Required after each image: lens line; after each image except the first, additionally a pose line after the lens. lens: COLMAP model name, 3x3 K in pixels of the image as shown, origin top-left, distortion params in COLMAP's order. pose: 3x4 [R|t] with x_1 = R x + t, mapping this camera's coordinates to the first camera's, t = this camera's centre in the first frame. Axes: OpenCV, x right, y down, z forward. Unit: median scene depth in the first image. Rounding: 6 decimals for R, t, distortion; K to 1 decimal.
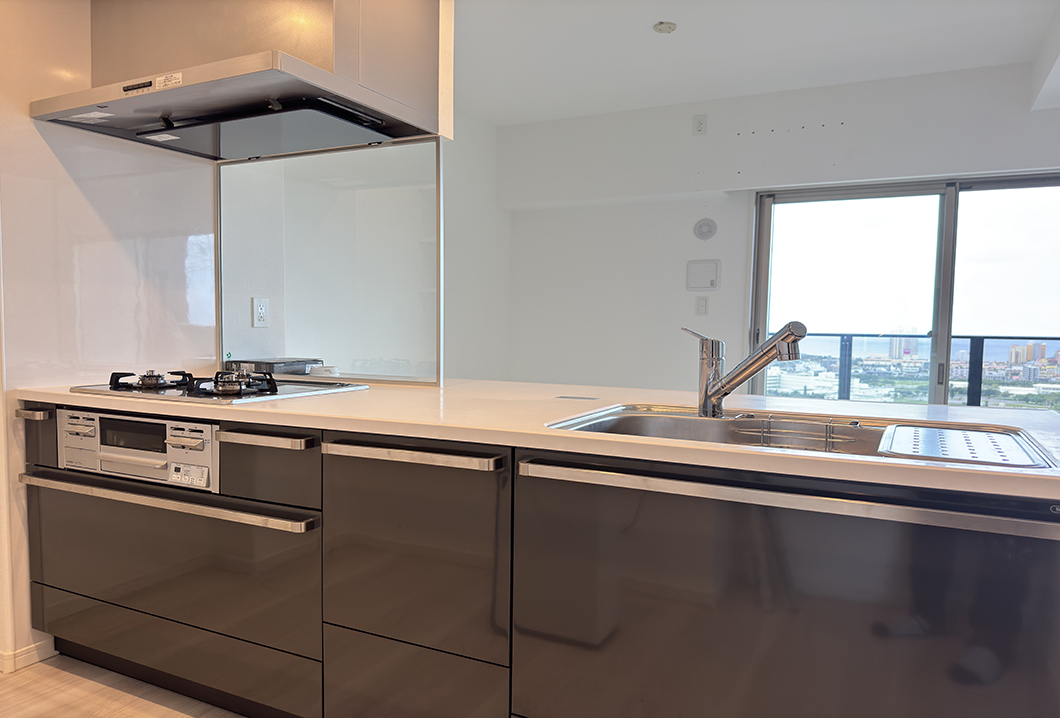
lens RADIAL K [[682.9, 0, 530.0], [0, 682.9, 359.0], [0, 0, 1]] dist [0.001109, -0.050332]
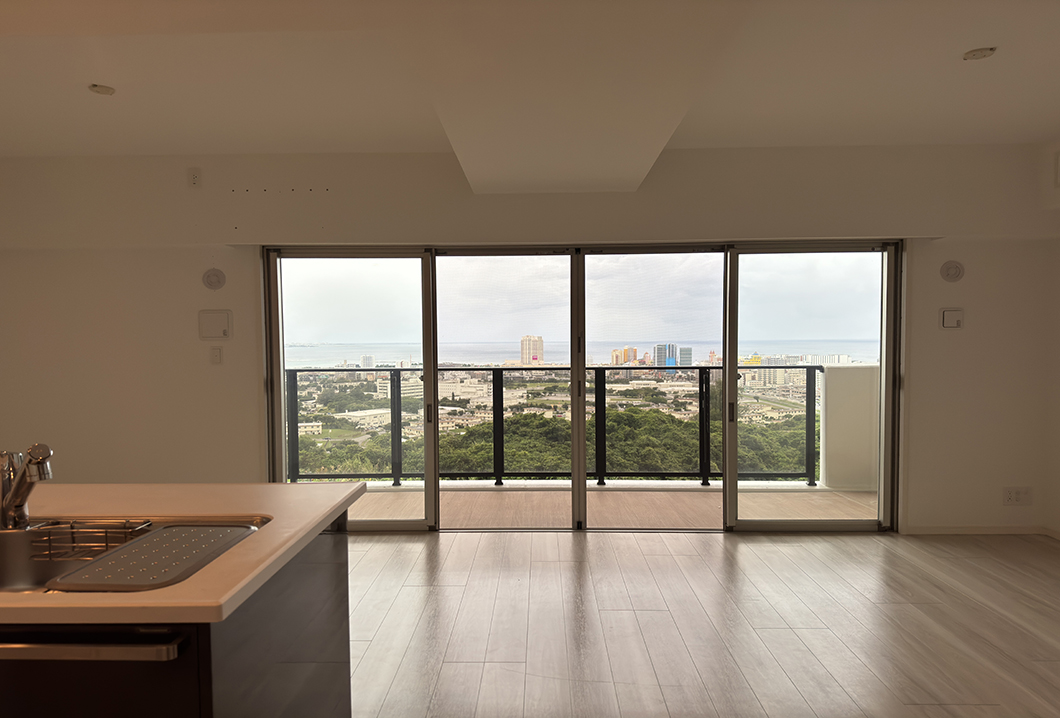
lens RADIAL K [[682.9, 0, 530.0], [0, 682.9, 359.0], [0, 0, 1]] dist [0.001109, -0.050332]
pose [[0.878080, -0.030464, 0.477543, 0.205361], [0.038847, 0.999216, -0.007687, -0.054719], [-0.476934, 0.025301, 0.878575, -0.098131]]
